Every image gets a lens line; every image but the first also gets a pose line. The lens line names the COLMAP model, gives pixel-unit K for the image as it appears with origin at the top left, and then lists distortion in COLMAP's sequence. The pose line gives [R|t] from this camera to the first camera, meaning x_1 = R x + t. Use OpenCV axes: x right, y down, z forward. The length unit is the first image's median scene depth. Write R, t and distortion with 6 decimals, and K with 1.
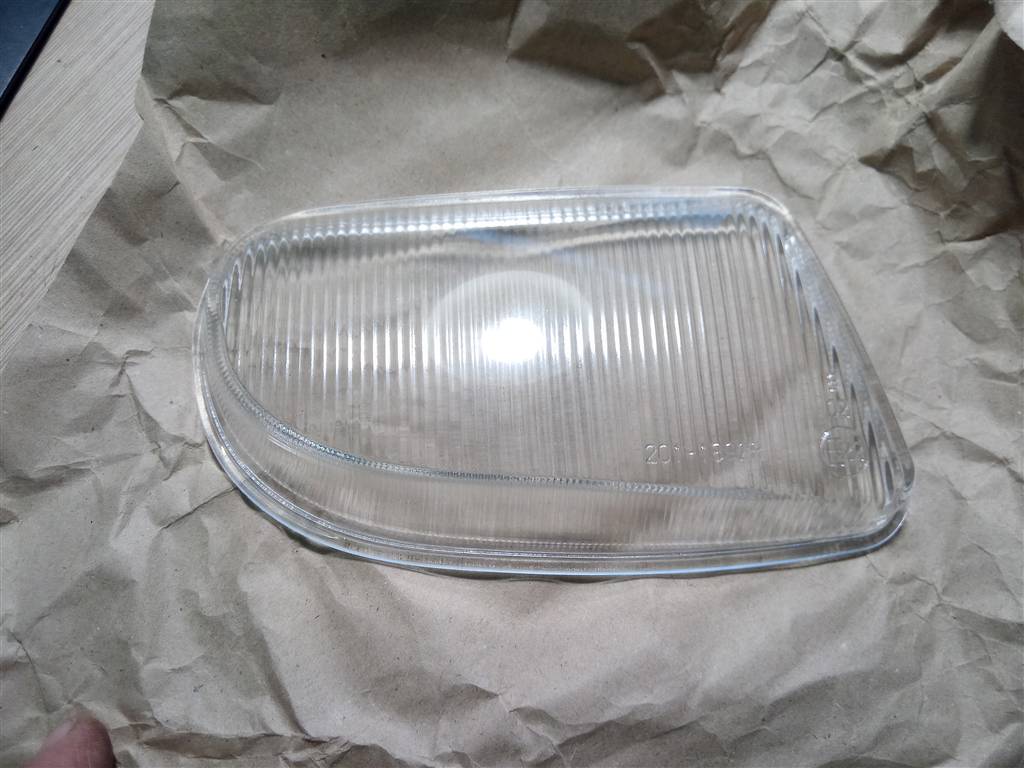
lens RADIAL K [[777.7, 0, 506.7], [0, 777.7, 377.2], [0, 0, 1]] dist [0.052509, -0.102032]
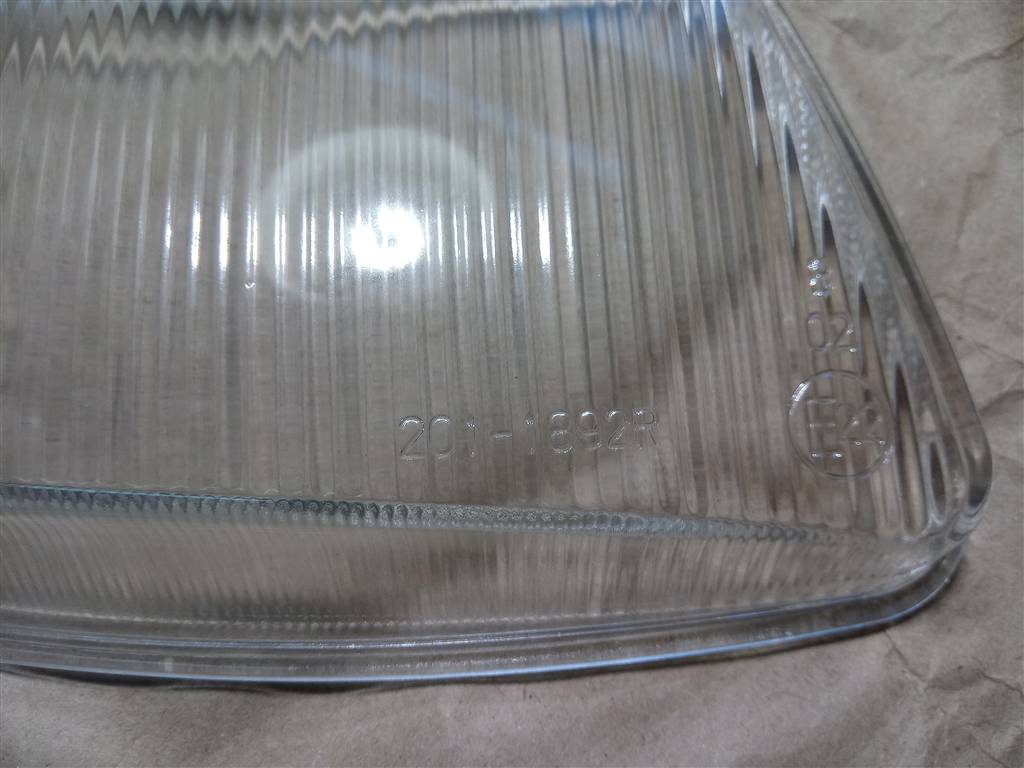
lens RADIAL K [[785.7, 0, 512.0], [0, 785.7, 384.0], [0, 0, 1]] dist [-0.045213, -0.006852]
pose [[0.999459, -0.018115, -0.027467, 0.246004], [0.019837, 0.997767, 0.063774, 0.037019], [0.026250, -0.064285, 0.997586, 0.530579]]
